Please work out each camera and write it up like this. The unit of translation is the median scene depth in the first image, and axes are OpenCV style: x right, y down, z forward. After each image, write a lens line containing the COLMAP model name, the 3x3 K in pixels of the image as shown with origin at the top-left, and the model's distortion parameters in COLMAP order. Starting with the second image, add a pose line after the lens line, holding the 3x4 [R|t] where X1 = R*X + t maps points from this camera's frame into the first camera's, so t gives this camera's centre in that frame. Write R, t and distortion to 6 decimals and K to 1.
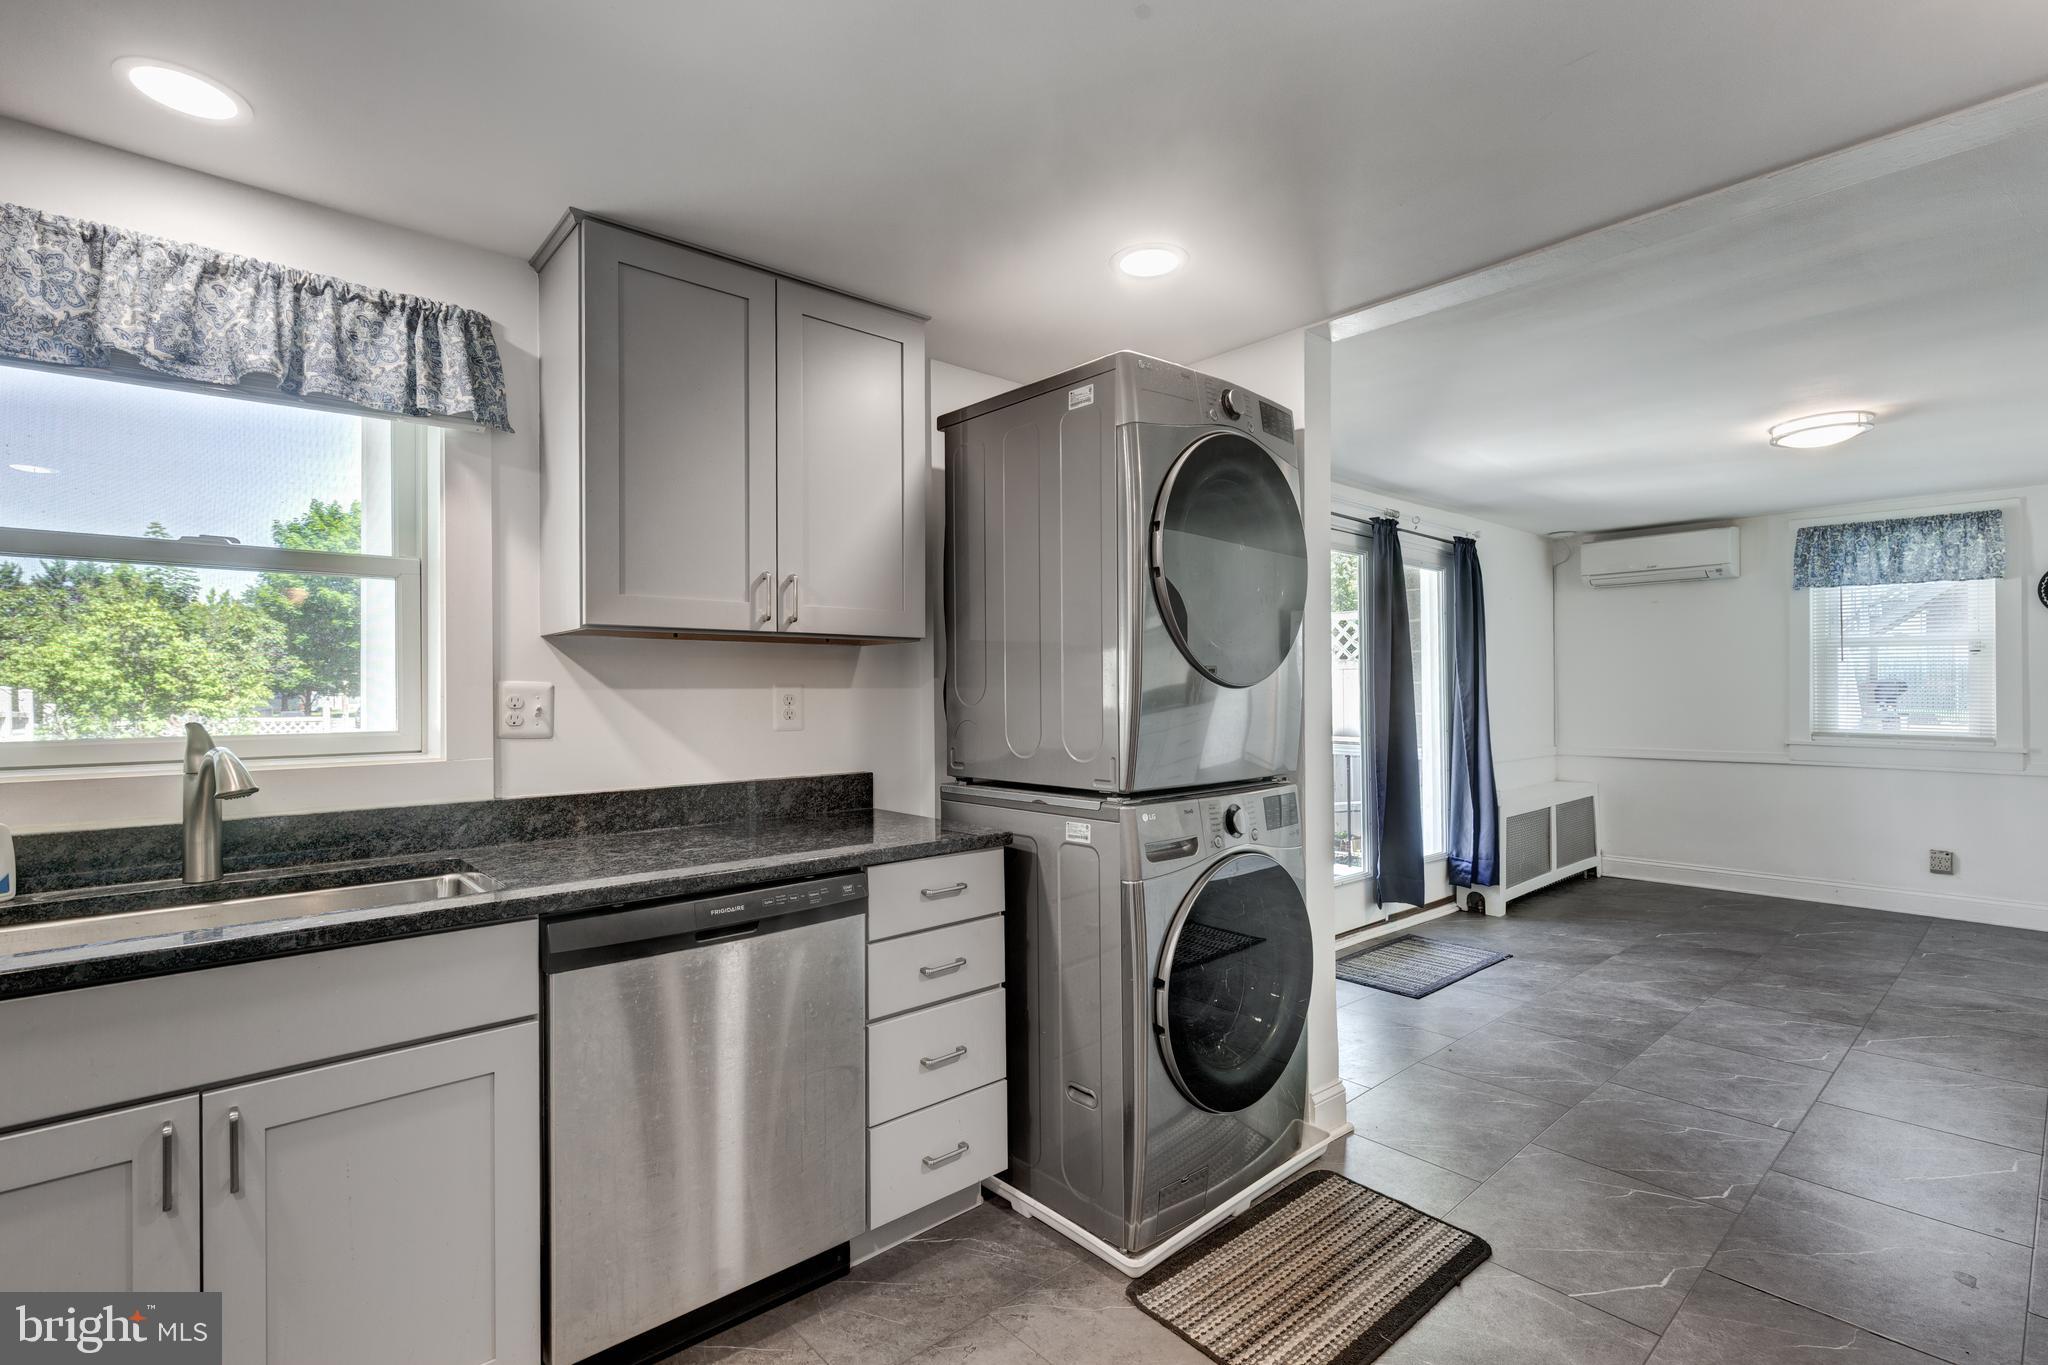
lens RADIAL K [[938.3, 0, 1040.0], [0, 938.3, 683.3], [0, 0, 1]] dist [0.004332, 0.000268]
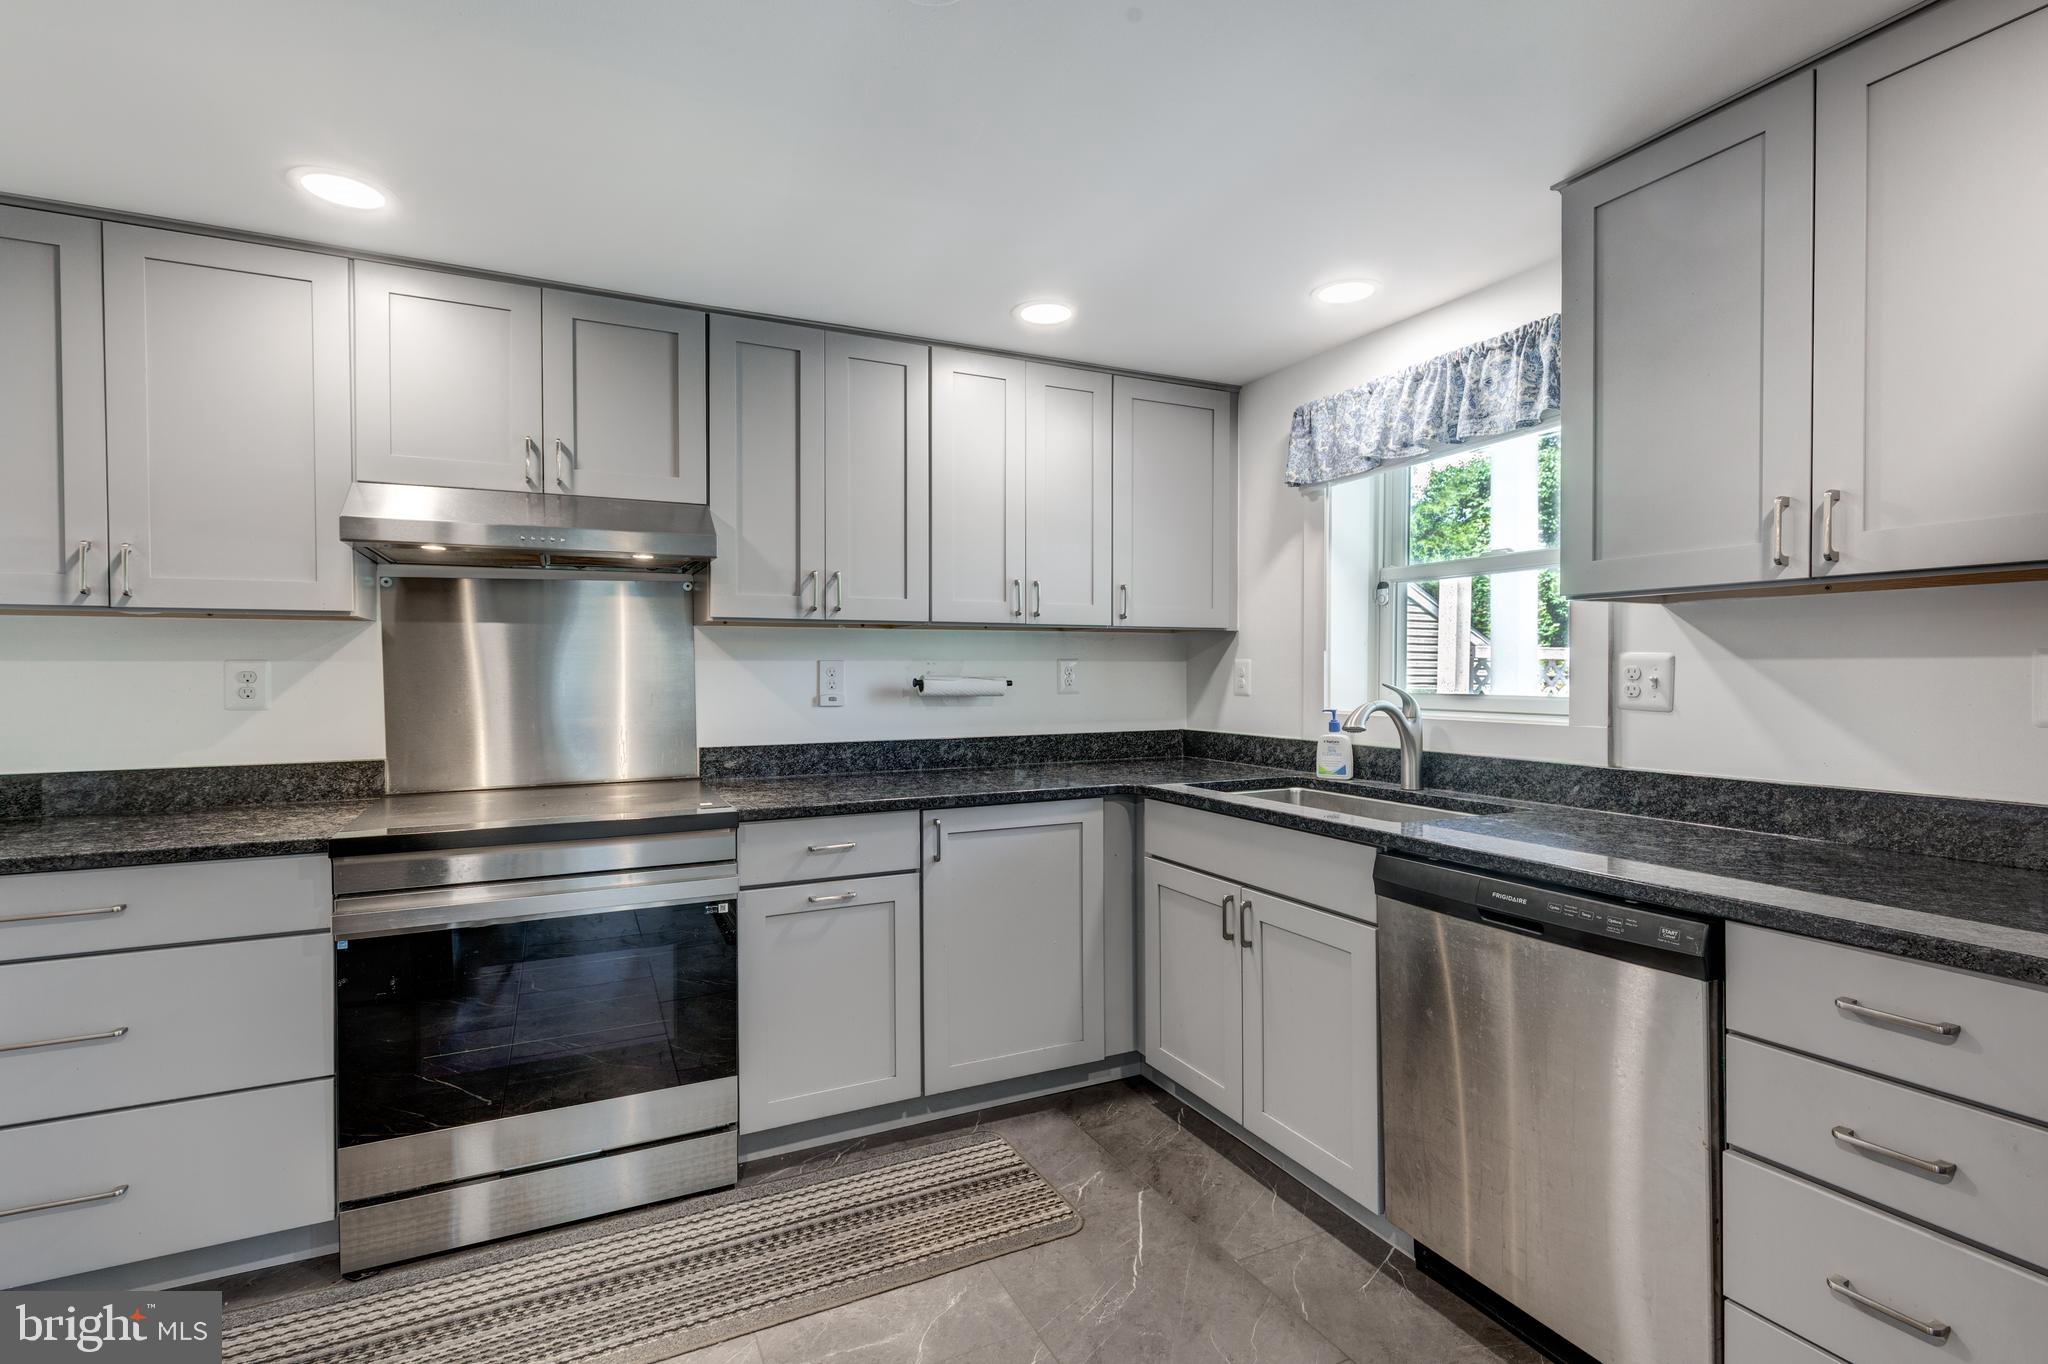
lens RADIAL K [[948.6, 0, 1065.5], [0, 948.6, 678.5], [0, 0, 1]] dist [0.002801, -0.000435]
pose [[-0.240085, 0.017505, -0.970594, 0.629768], [0.015364, 0.999781, 0.014231, 0.002042], [0.970630, -0.011495, -0.240302, 0.730254]]
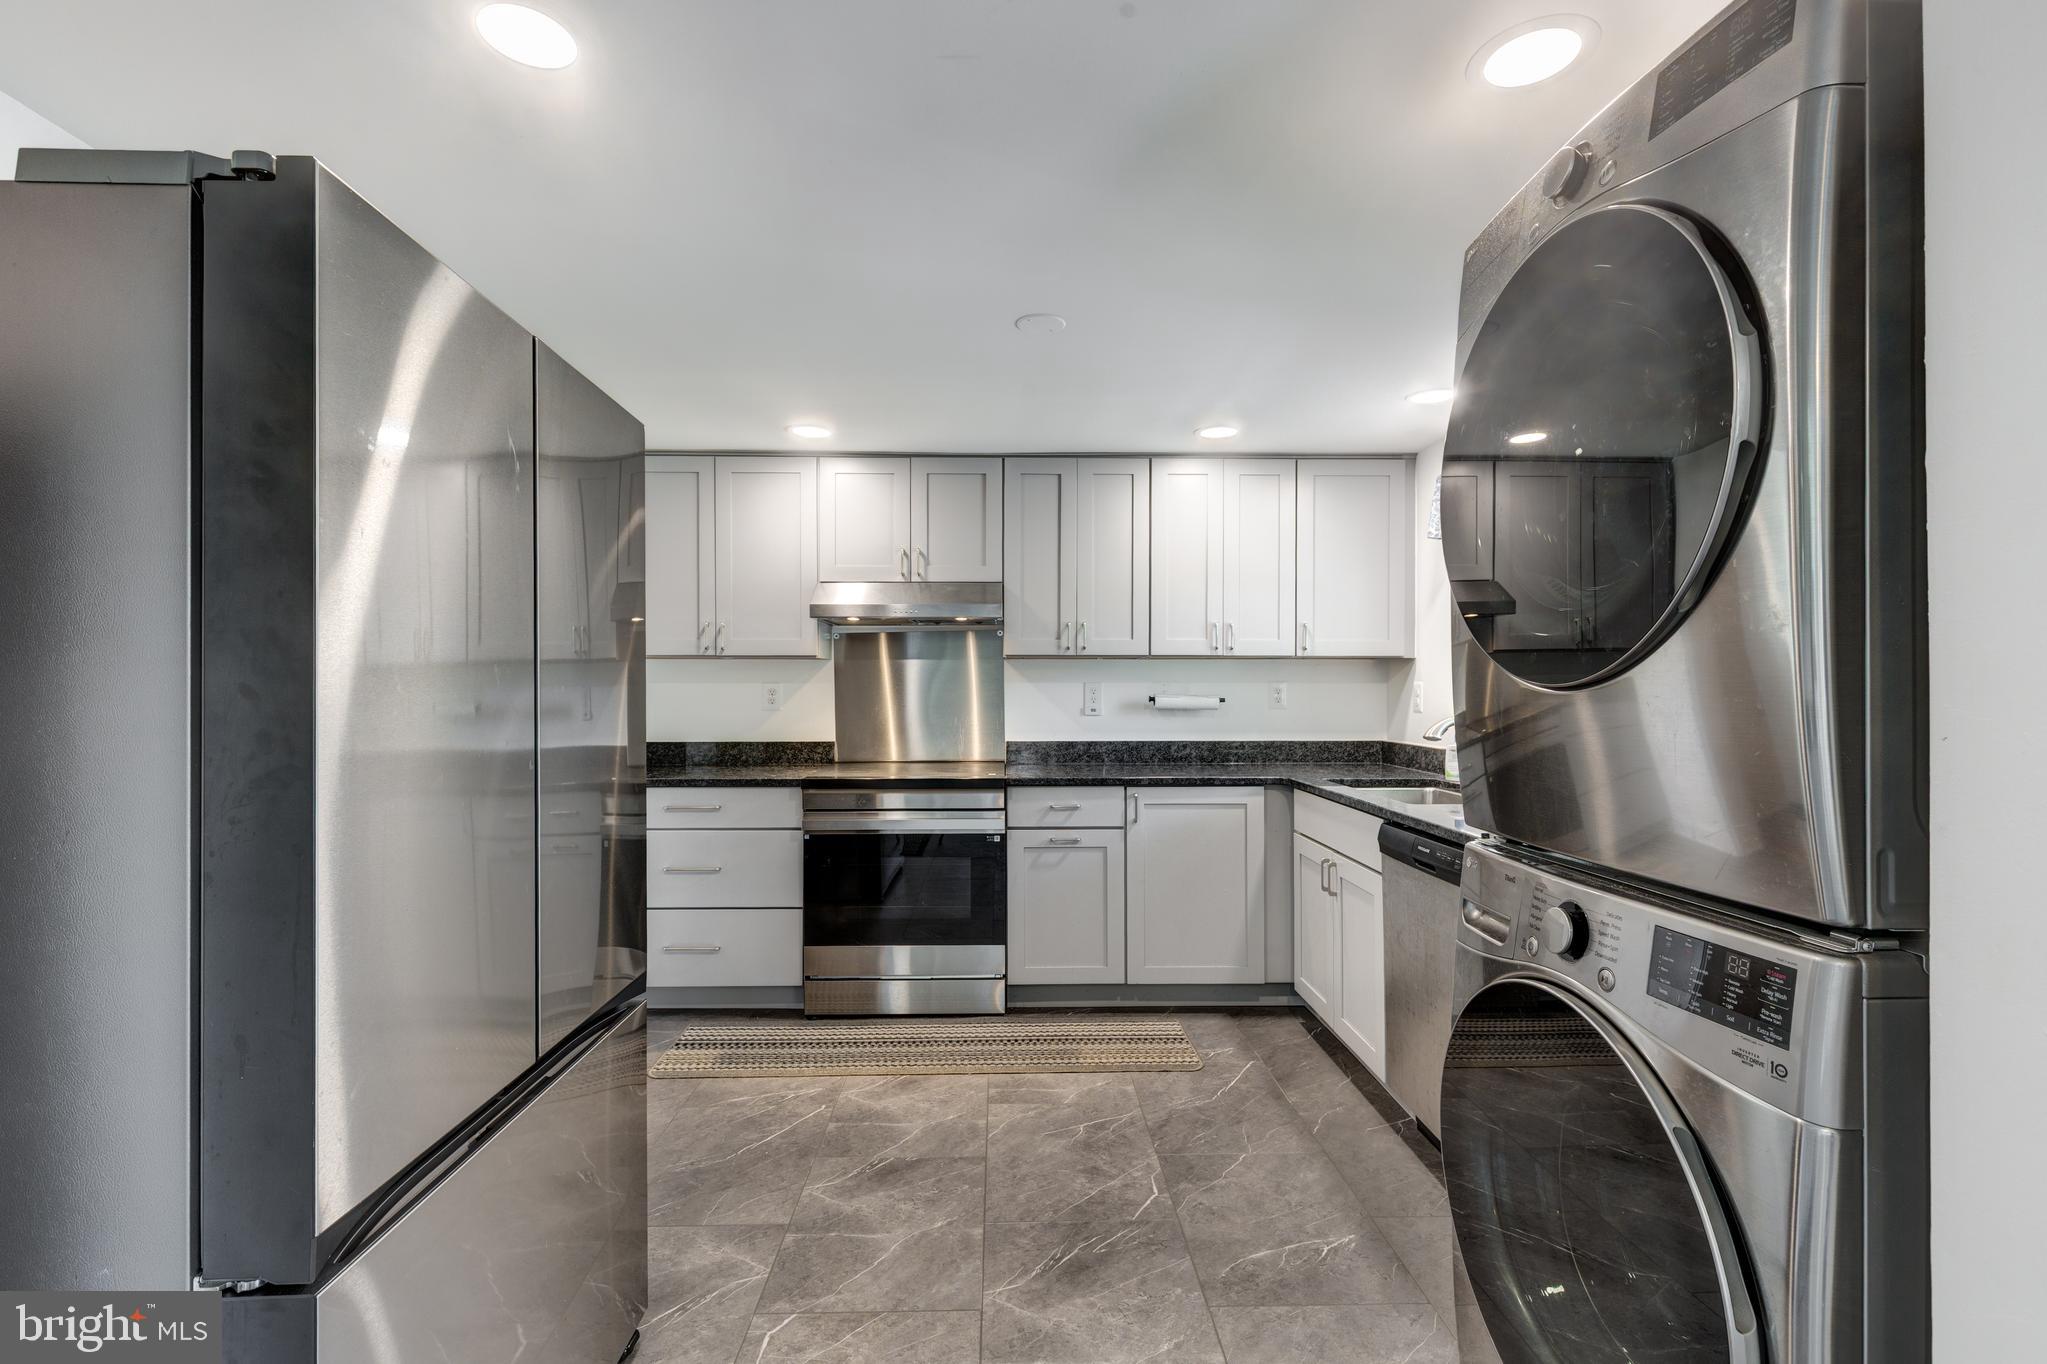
lens RADIAL K [[960.3, 0, 1012.5], [0, 960.3, 684.8], [0, 0, 1]] dist [0.002365, 0.000333]
pose [[-0.663995, 0.005486, -0.747717, 0.988745], [0.012529, 0.999914, -0.003789, -0.000673], [0.747632, -0.011884, -0.664007, 1.309325]]
